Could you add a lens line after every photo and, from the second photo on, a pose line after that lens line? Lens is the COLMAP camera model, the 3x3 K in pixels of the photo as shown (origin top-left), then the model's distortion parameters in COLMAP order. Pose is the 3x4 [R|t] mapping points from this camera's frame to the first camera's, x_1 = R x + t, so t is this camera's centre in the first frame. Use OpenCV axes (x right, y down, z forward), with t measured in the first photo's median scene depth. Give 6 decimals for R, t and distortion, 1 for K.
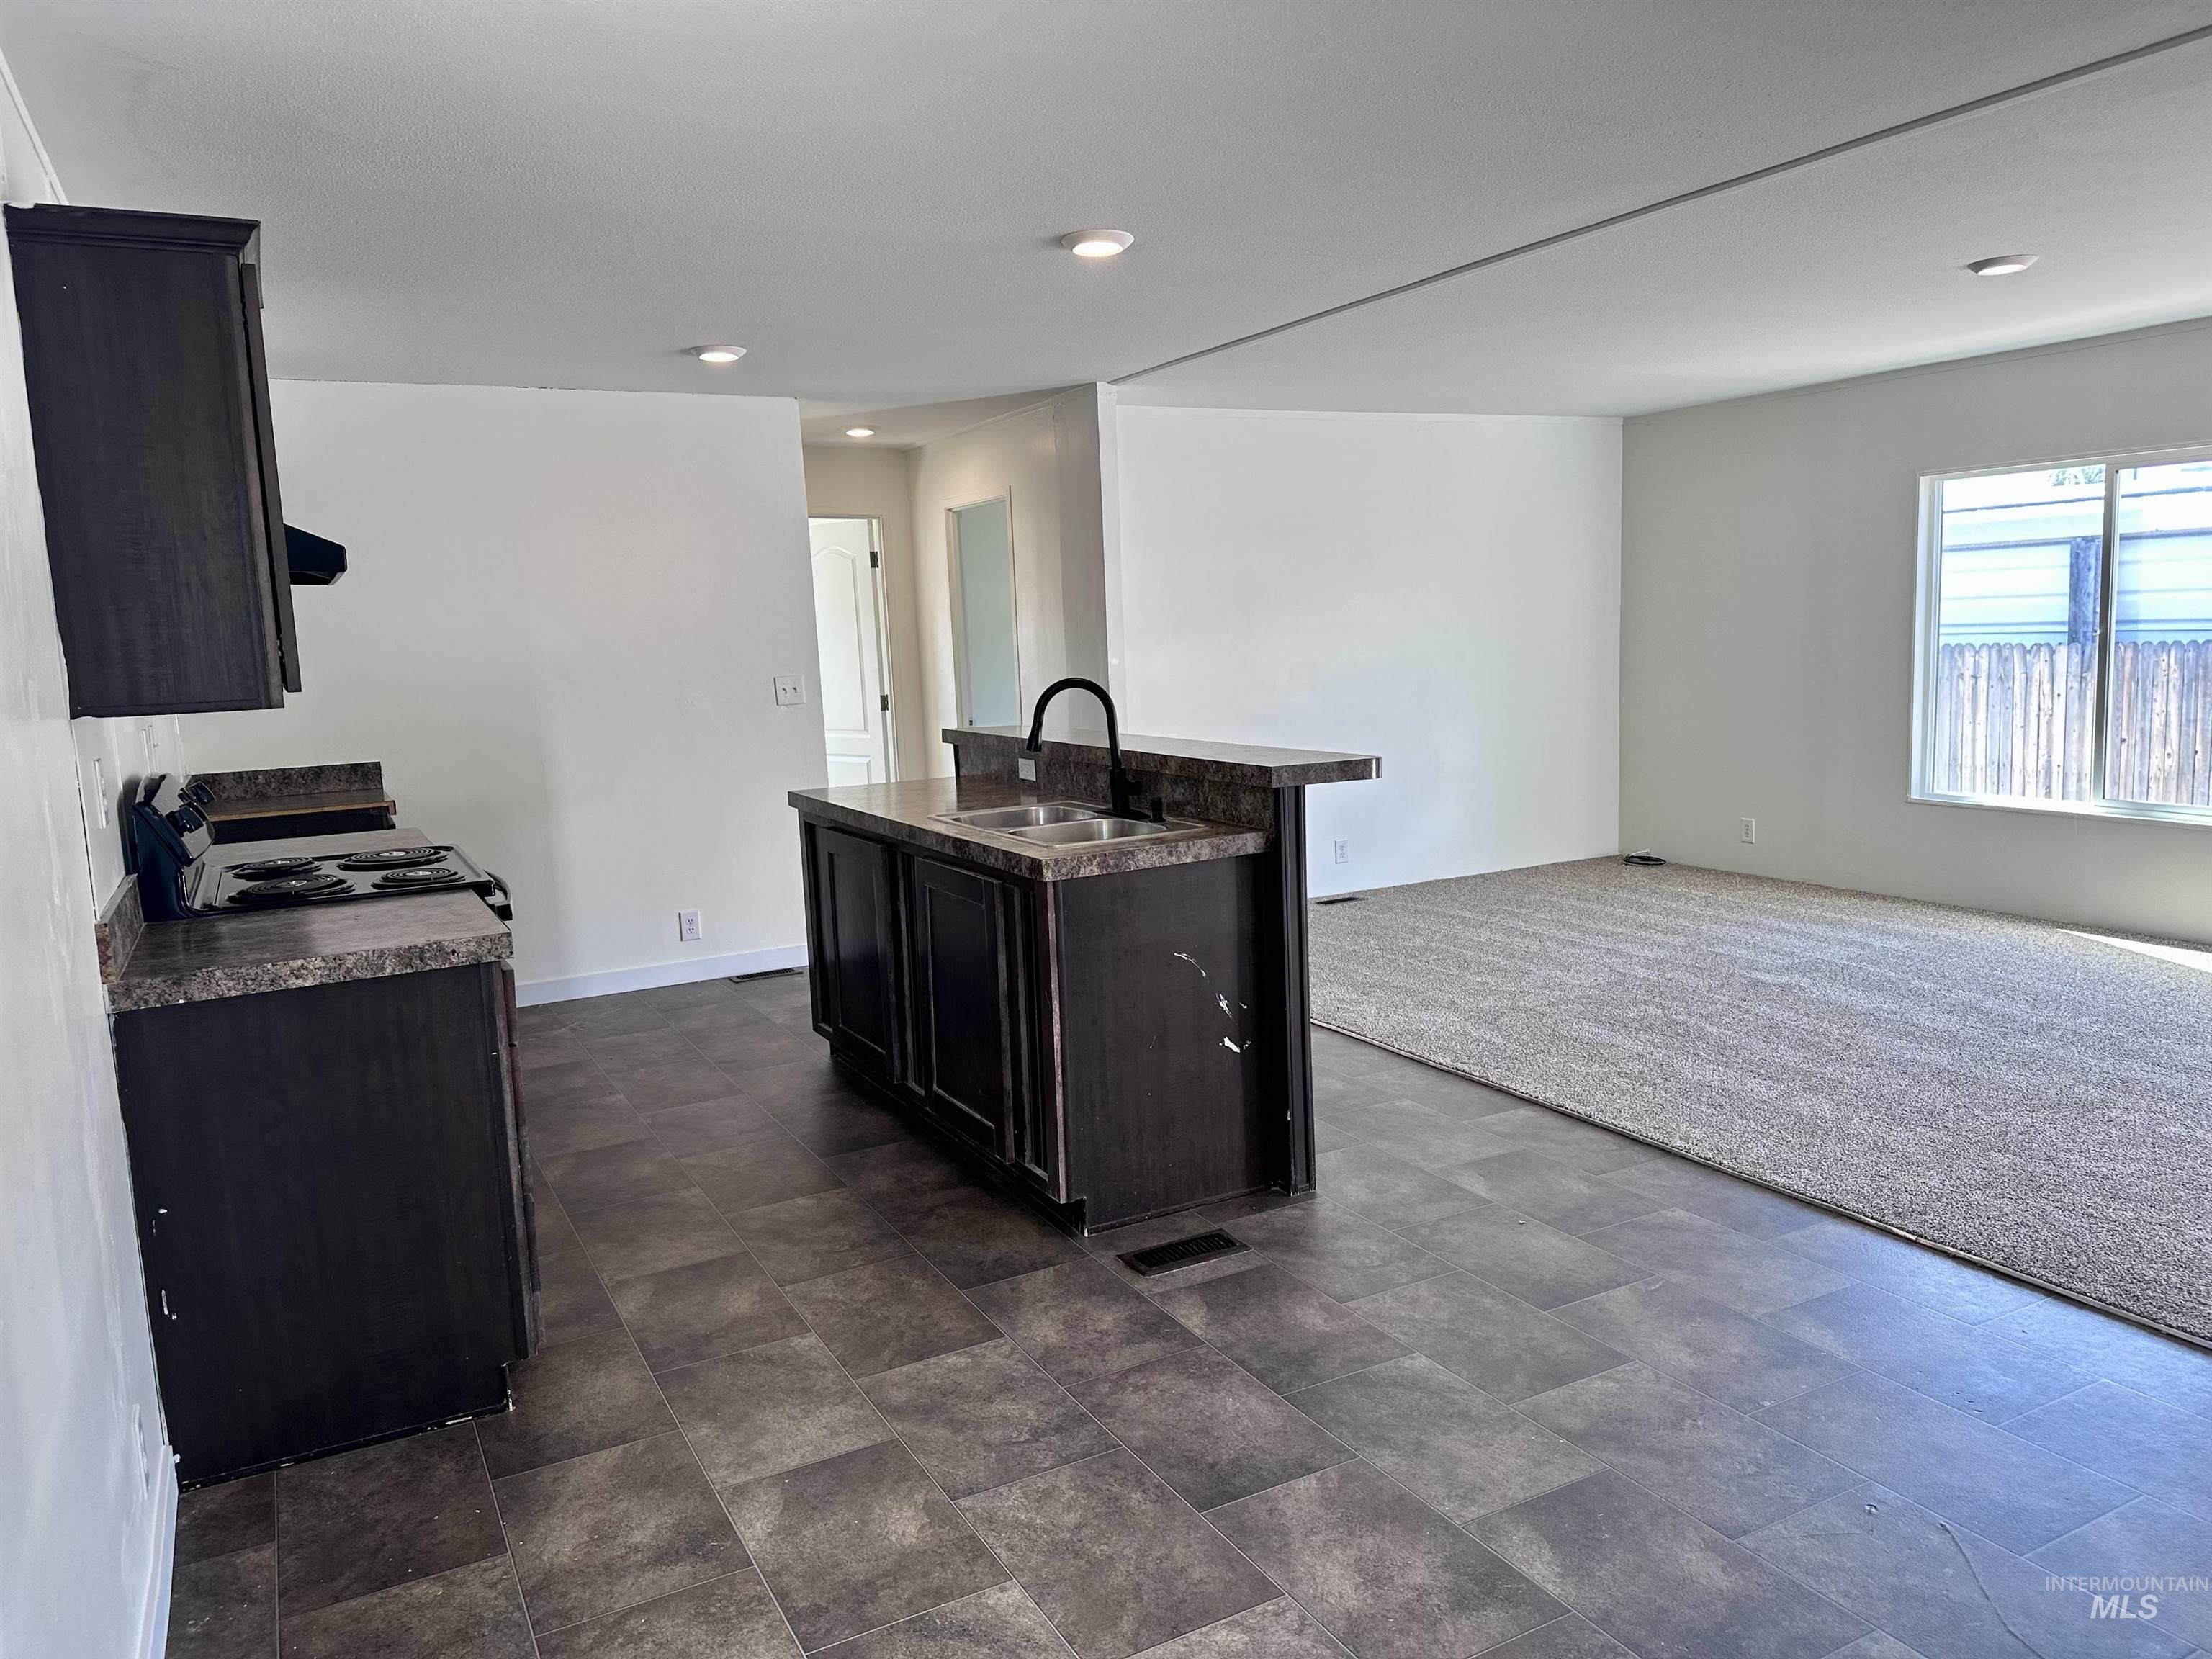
lens RADIAL K [[1556.7, 0, 1106.0], [0, 1556.7, 829.5], [0, 0, 1]] dist [0.132990, -0.221921]
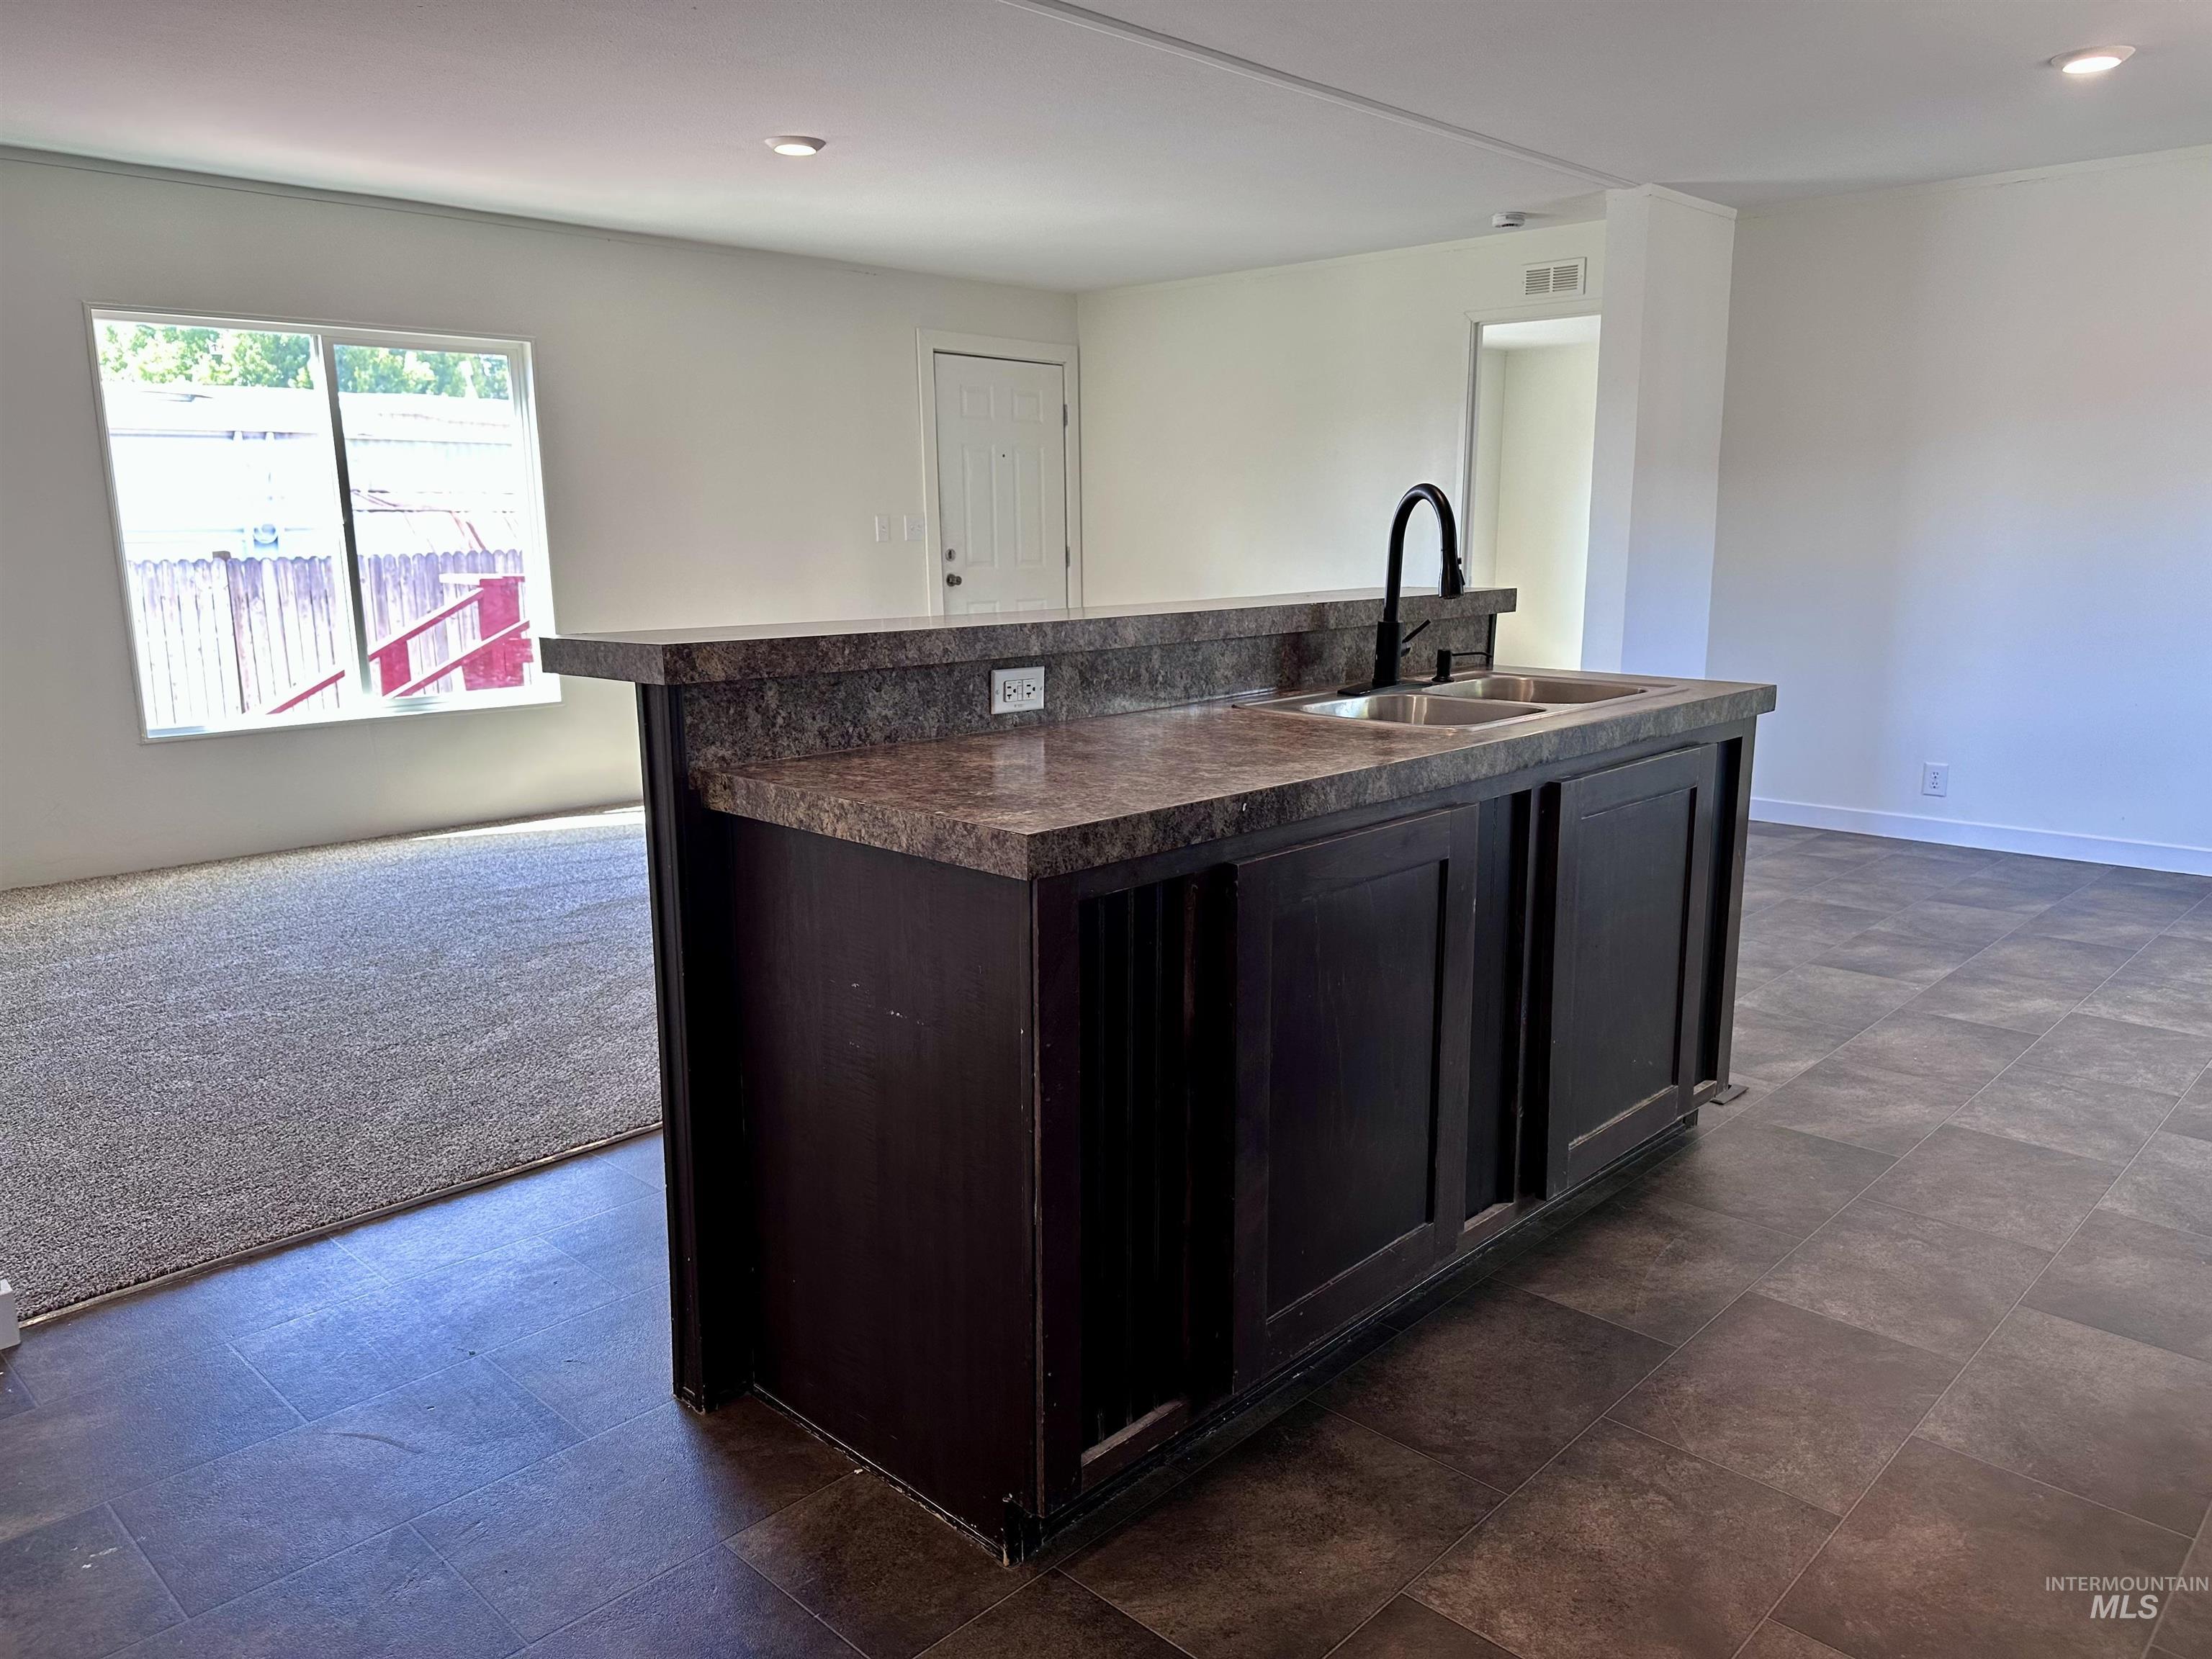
lens RADIAL K [[1579.9, 0, 1106.0], [0, 1579.9, 829.5], [0, 0, 1]] dist [0.000184, 0.000837]
pose [[-0.311158, -0.149594, 0.938511, -0.743036], [0.140504, 0.969440, 0.201108, -0.130852], [-0.939914, 0.194441, -0.280631, 1.581304]]
